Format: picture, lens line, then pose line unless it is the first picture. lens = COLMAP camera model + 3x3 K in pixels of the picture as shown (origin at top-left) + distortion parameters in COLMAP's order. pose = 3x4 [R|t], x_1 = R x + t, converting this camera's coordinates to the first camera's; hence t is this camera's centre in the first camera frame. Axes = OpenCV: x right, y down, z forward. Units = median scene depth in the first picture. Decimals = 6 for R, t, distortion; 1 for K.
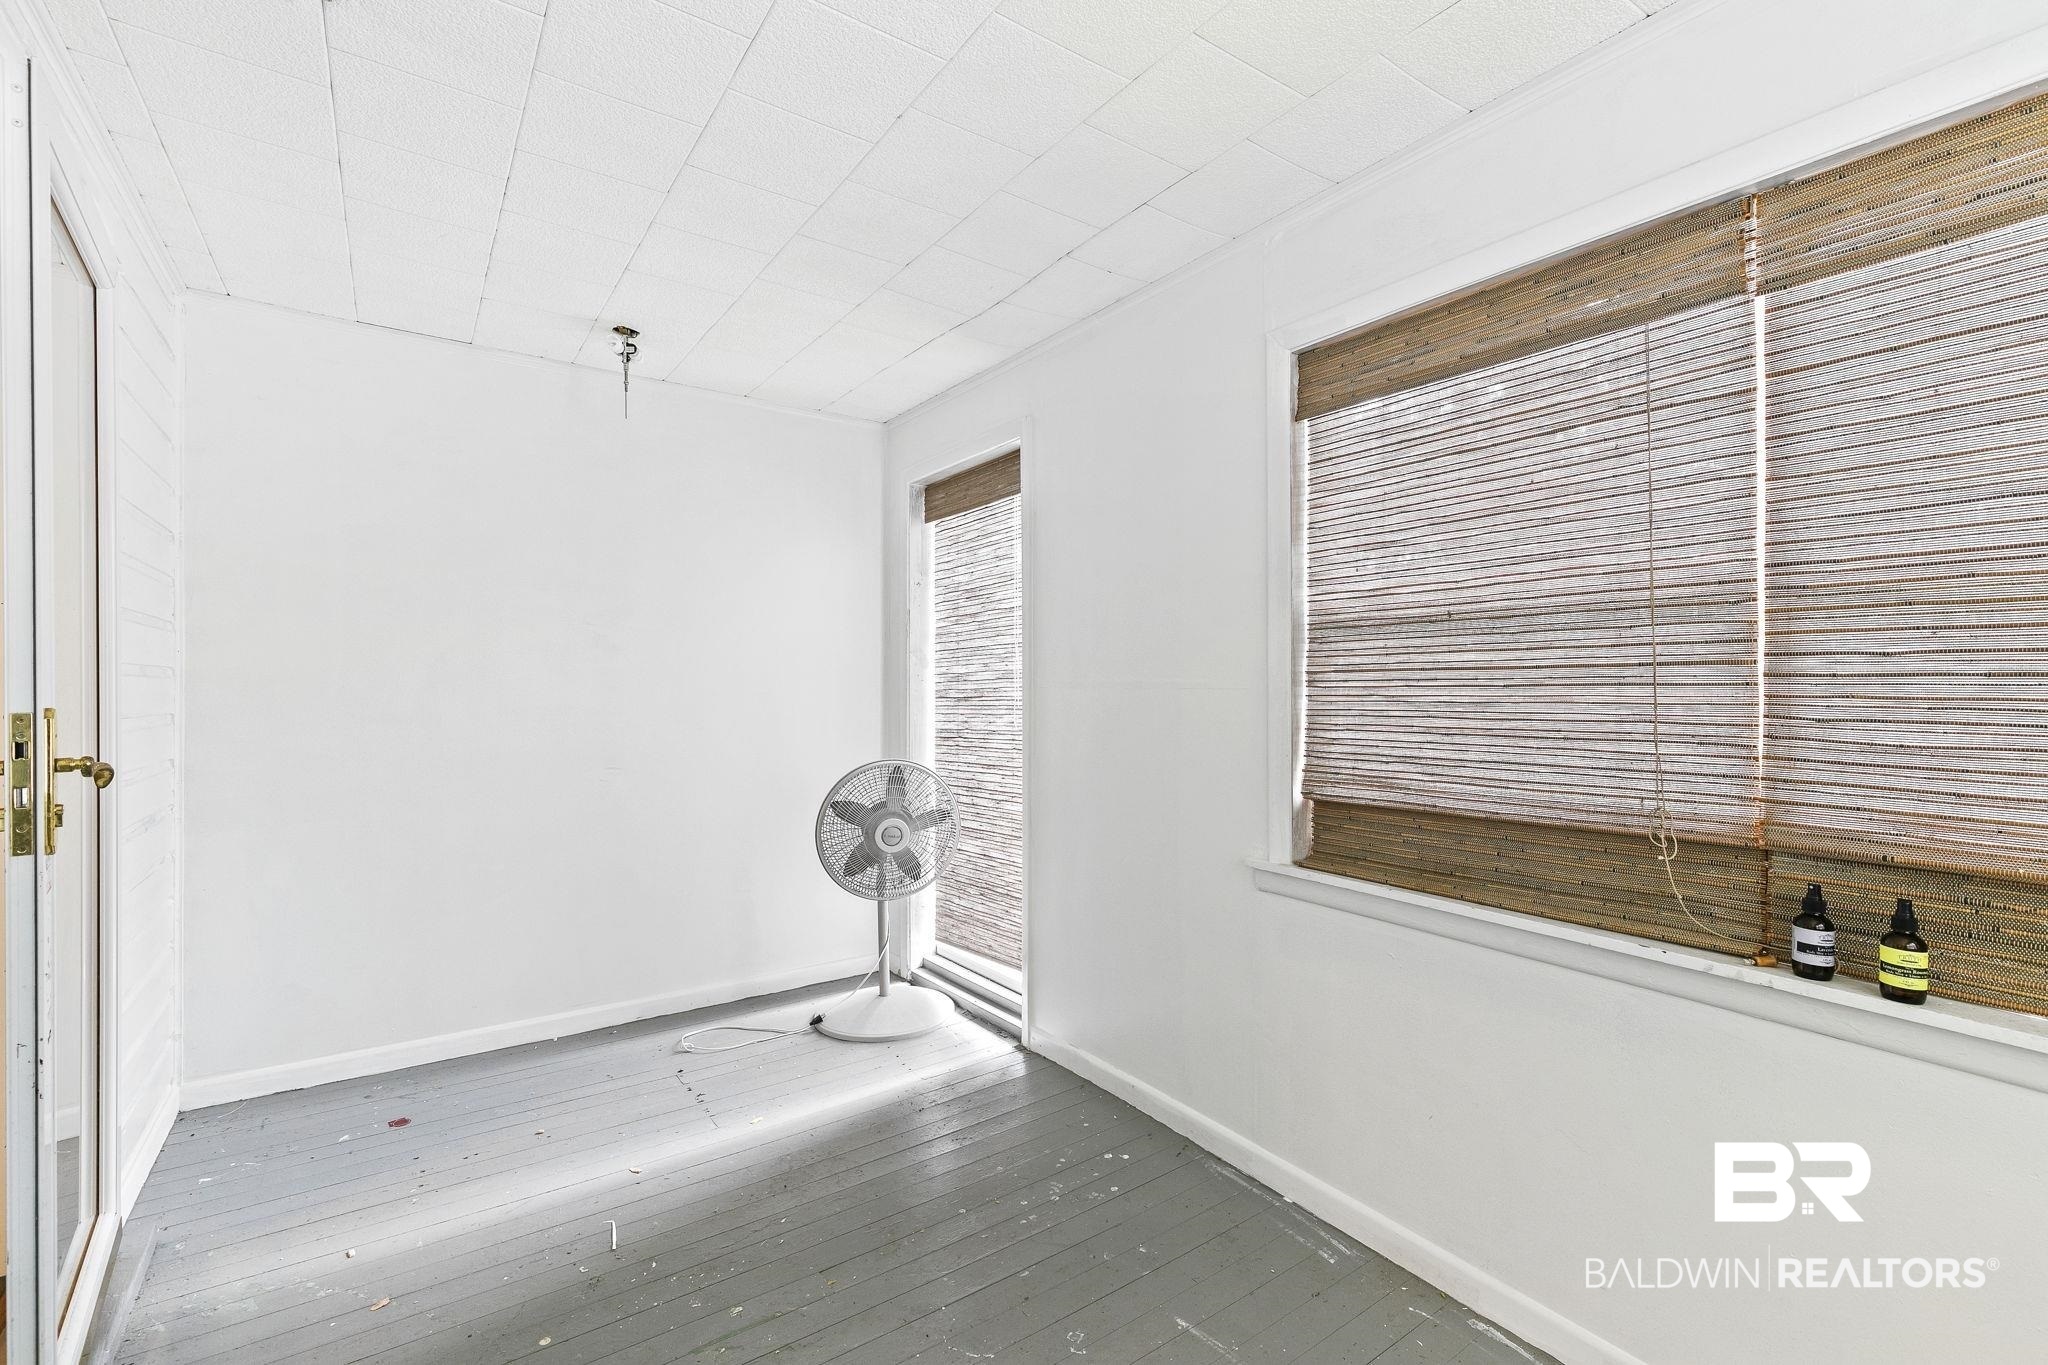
lens RADIAL K [[933.2, 0, 982.1], [0, 933.2, 663.4], [0, 0, 1]] dist [0.009363, -0.004209]
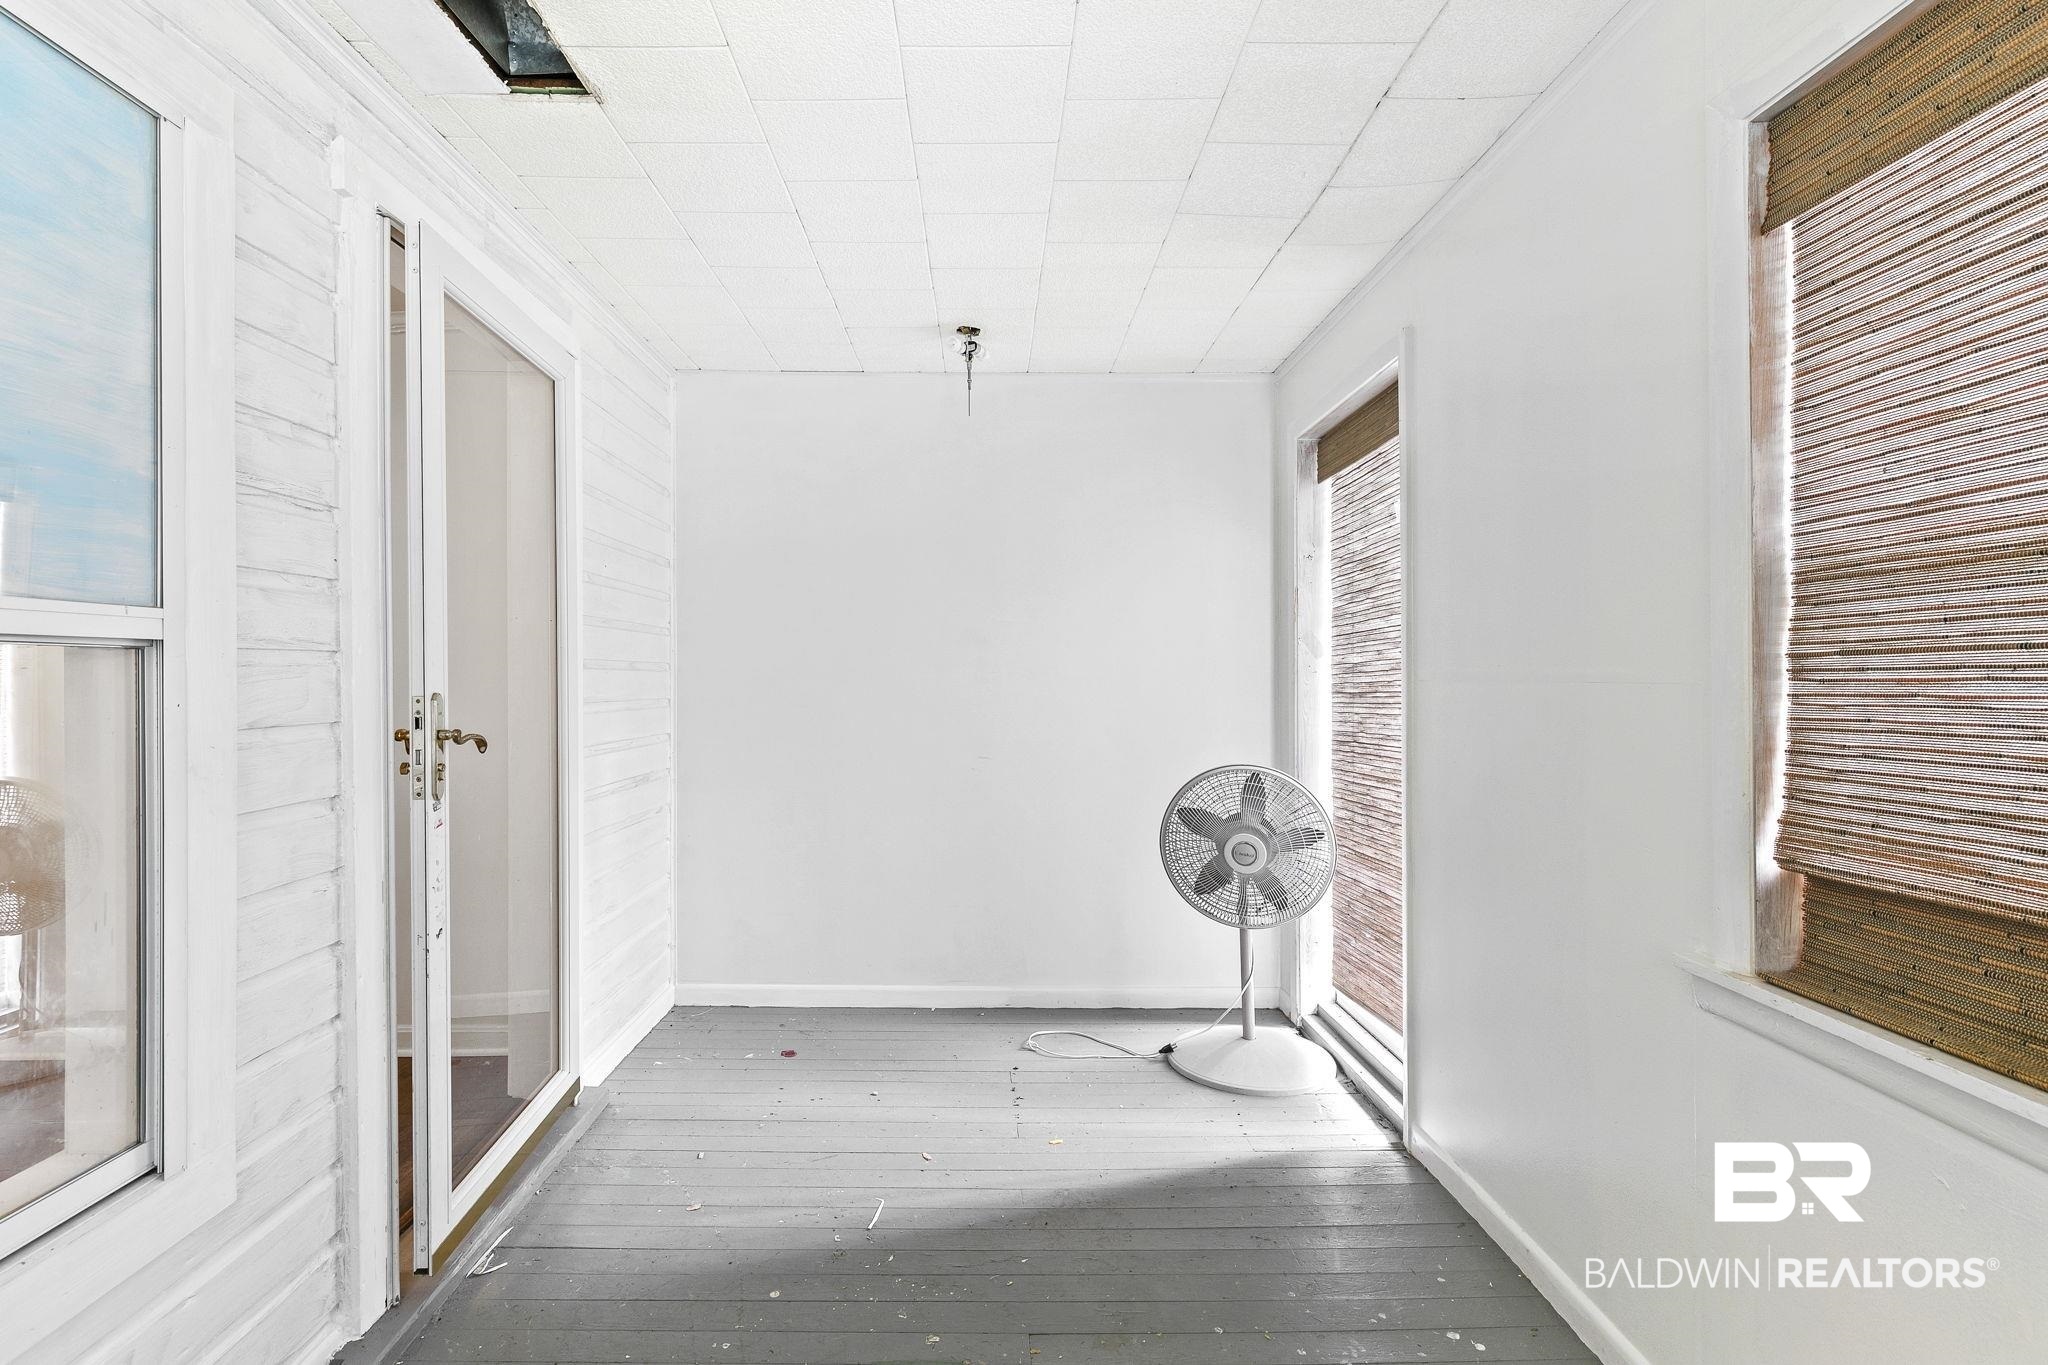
lens RADIAL K [[933.2, 0, 982.1], [0, 933.2, 663.4], [0, 0, 1]] dist [0.009363, -0.004209]
pose [[0.812959, -0.008409, -0.582260, 0.275451], [0.012409, 0.999919, 0.002885, 0.006456], [0.582189, -0.009571, 0.812997, 0.221454]]
